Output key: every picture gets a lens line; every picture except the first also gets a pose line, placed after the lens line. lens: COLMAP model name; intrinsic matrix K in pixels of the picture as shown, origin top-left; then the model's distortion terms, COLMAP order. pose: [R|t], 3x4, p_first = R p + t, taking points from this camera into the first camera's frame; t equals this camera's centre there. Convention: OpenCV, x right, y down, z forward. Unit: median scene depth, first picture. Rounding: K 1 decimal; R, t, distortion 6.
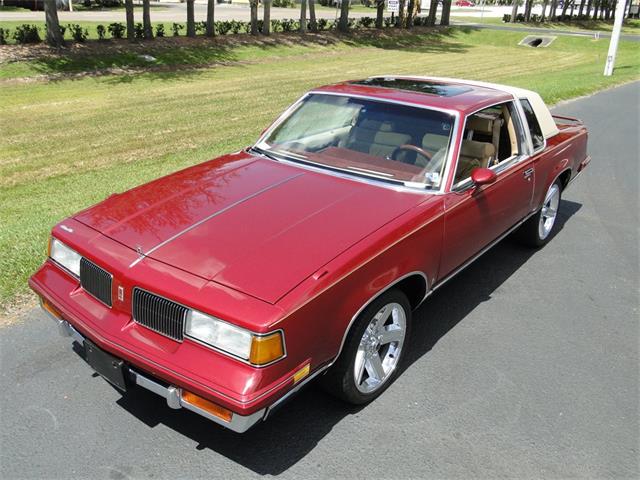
lens RADIAL K [[575.4, 0, 320.0], [0, 575.4, 240.0], [0, 0, 1]] dist [0.000985, -0.010309]
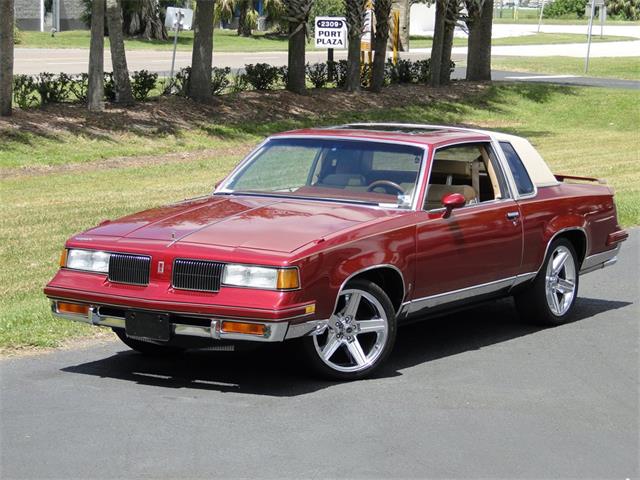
lens RADIAL K [[2237.2, 0, 320.0], [0, 2237.2, 240.0], [0, 0, 1]] dist [-0.051732, 0.391369]
pose [[0.992906, -0.030891, 0.114819, -0.052239], [0.062681, 0.956569, -0.284688, 0.135322], [-0.101038, 0.289866, 0.951719, -0.346888]]
